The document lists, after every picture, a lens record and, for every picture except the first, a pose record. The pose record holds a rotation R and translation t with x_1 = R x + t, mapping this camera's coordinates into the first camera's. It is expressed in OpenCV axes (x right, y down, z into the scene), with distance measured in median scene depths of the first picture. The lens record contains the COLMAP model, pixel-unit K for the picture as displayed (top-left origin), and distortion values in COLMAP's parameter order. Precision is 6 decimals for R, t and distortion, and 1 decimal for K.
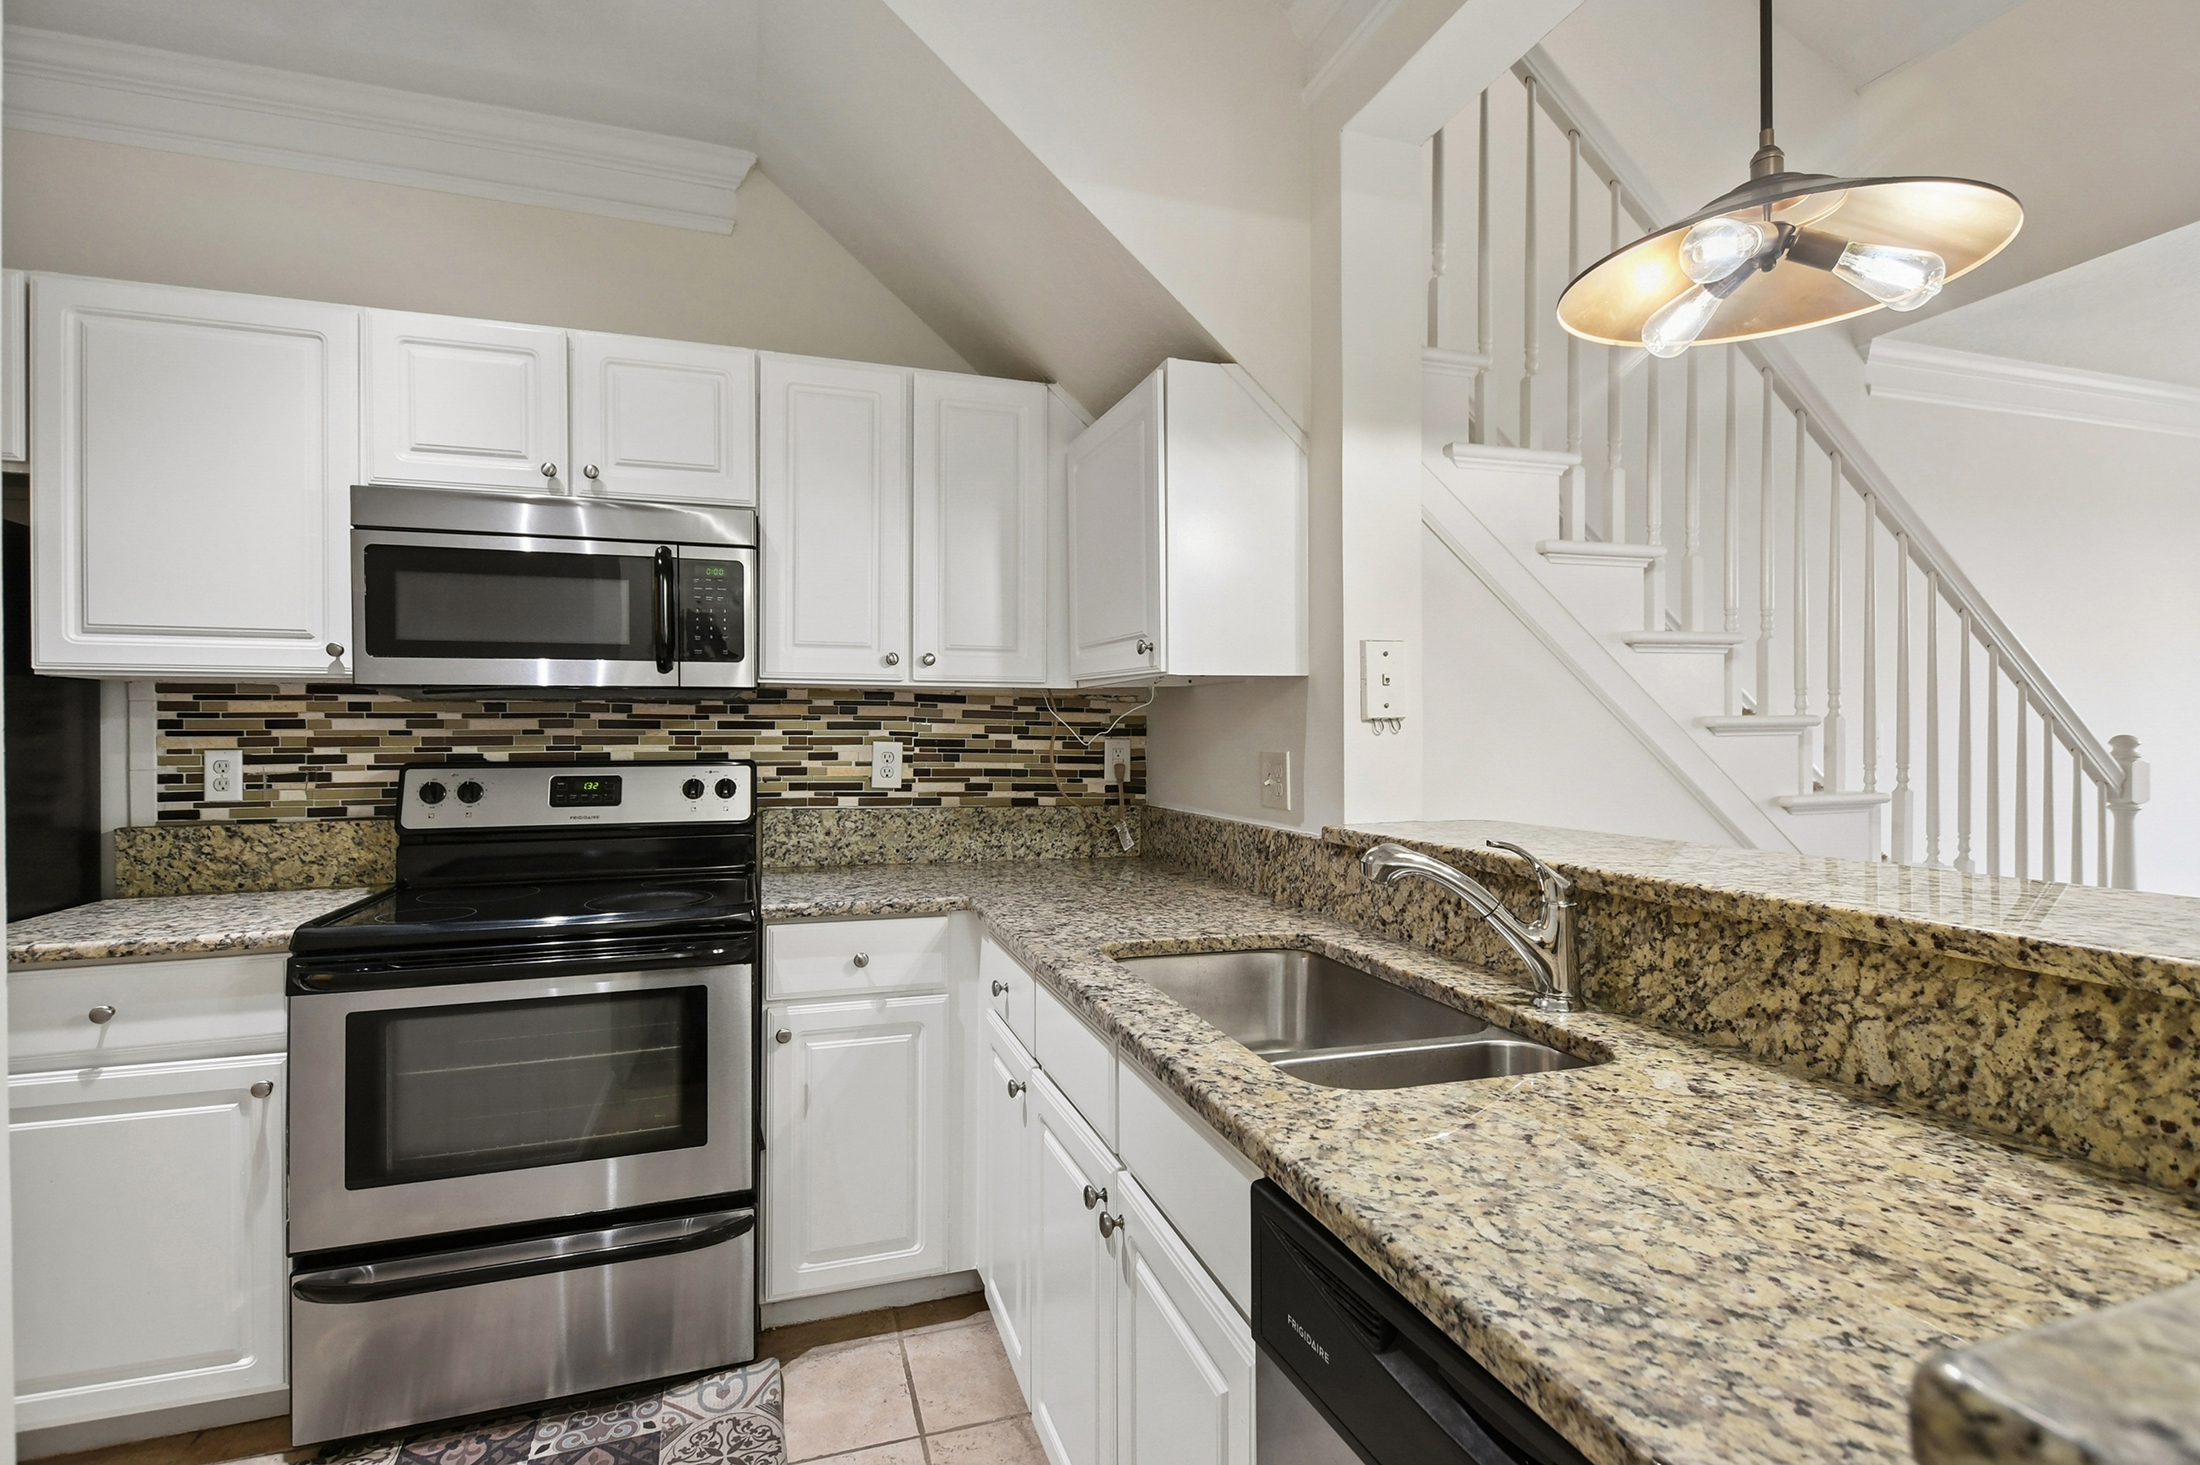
lens RADIAL K [[1004.1, 0, 1104.1], [0, 1004.1, 728.4], [0, 0, 1]] dist [-0.005189, -0.000760]
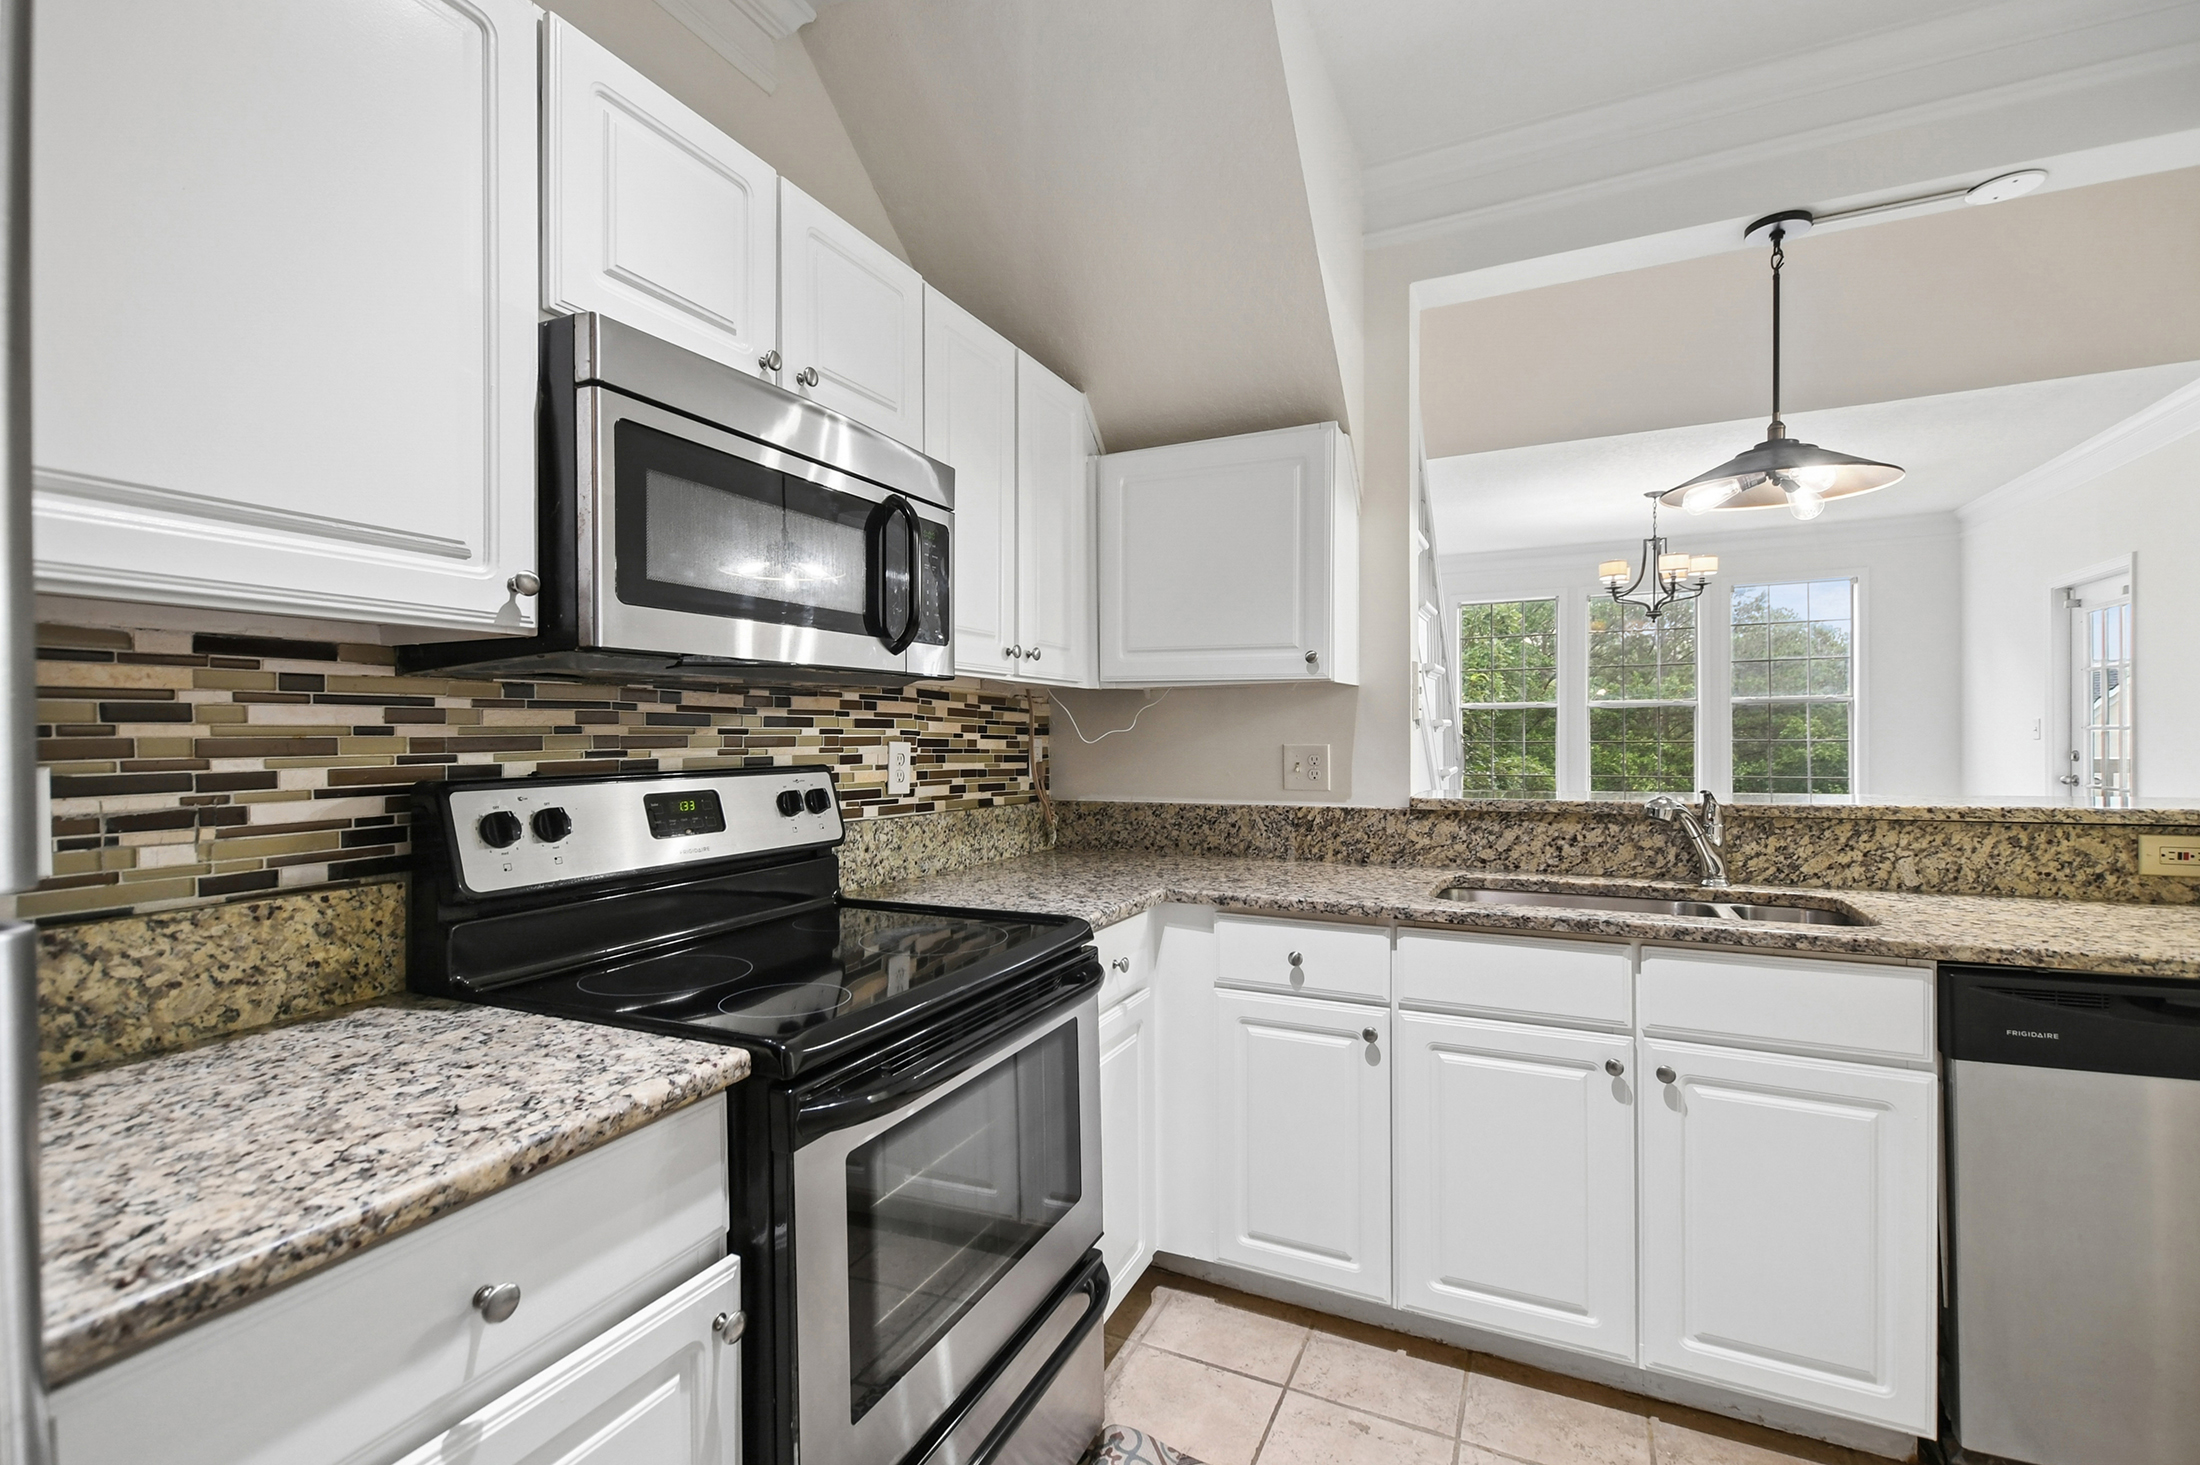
lens RADIAL K [[968.2, 0, 1095.5], [0, 968.2, 726.4], [0, 0, 1]] dist [0.009972, -0.003795]
pose [[0.702589, 0.001945, 0.711594, -0.893047], [0.004274, 0.999967, -0.006953, 0.008345], [-0.711583, 0.007926, 0.702557, 0.355317]]
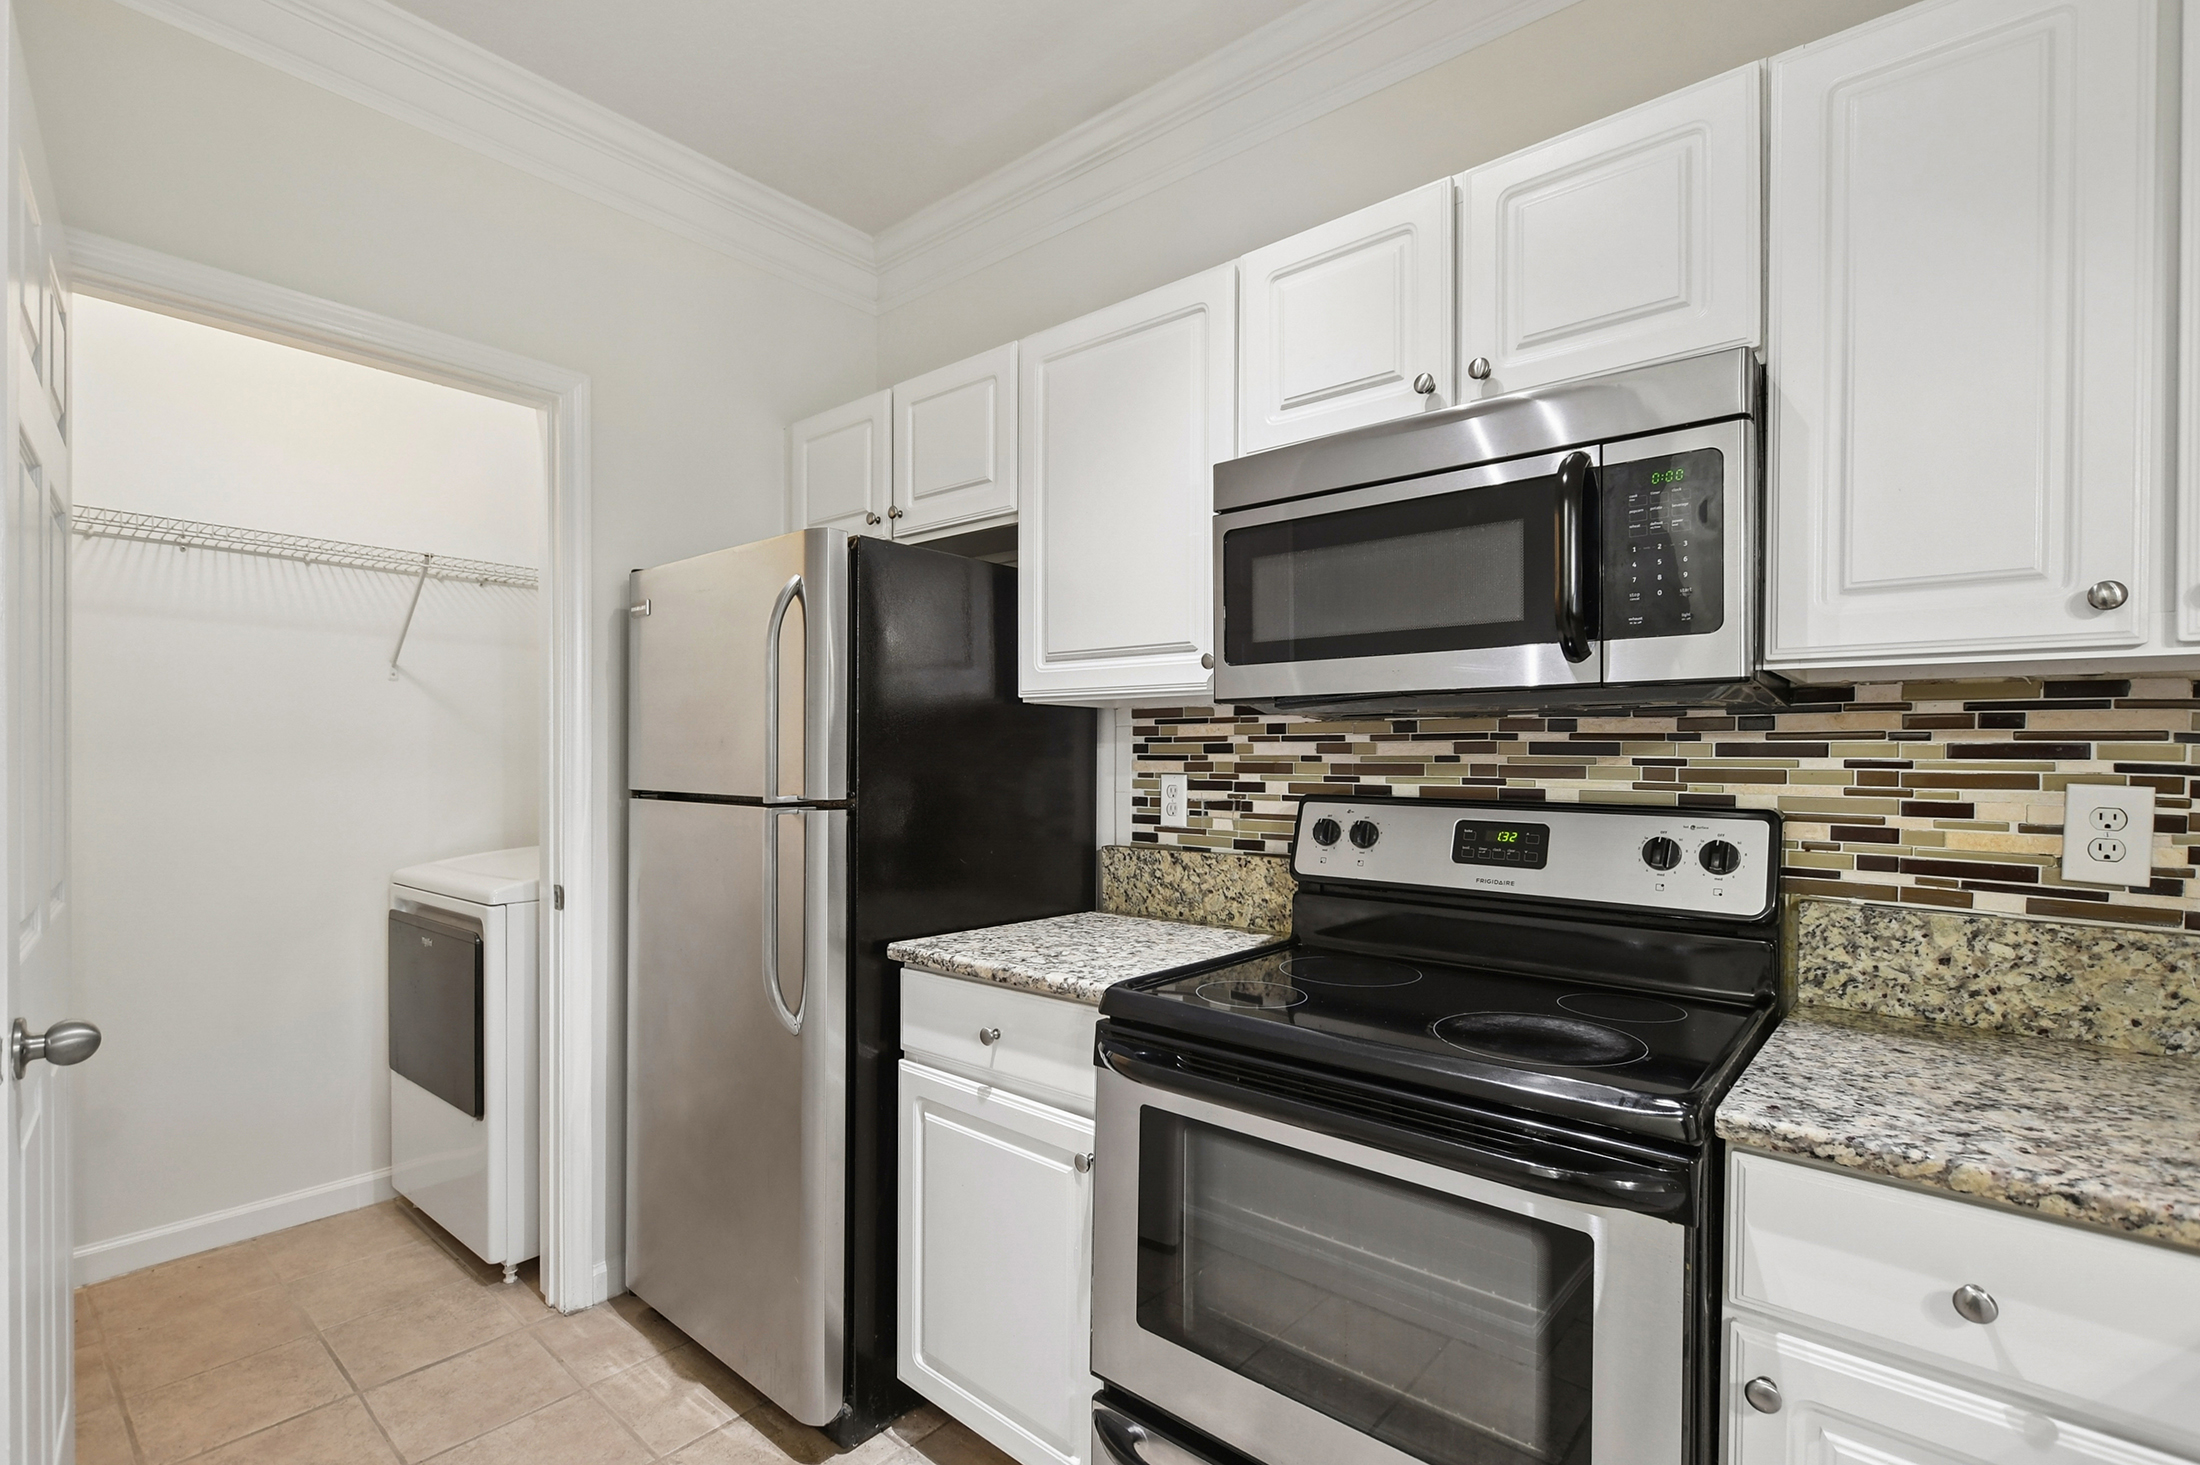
lens RADIAL K [[1004.1, 0, 1087.3], [0, 1004.1, 754.1], [0, 0, 1]] dist [-0.005189, -0.000760]
pose [[0.497766, 0.002853, -0.867307, -0.063111], [-0.005613, 0.999984, 0.000069, 0.001898], [0.867293, 0.004834, 0.497774, 0.452803]]
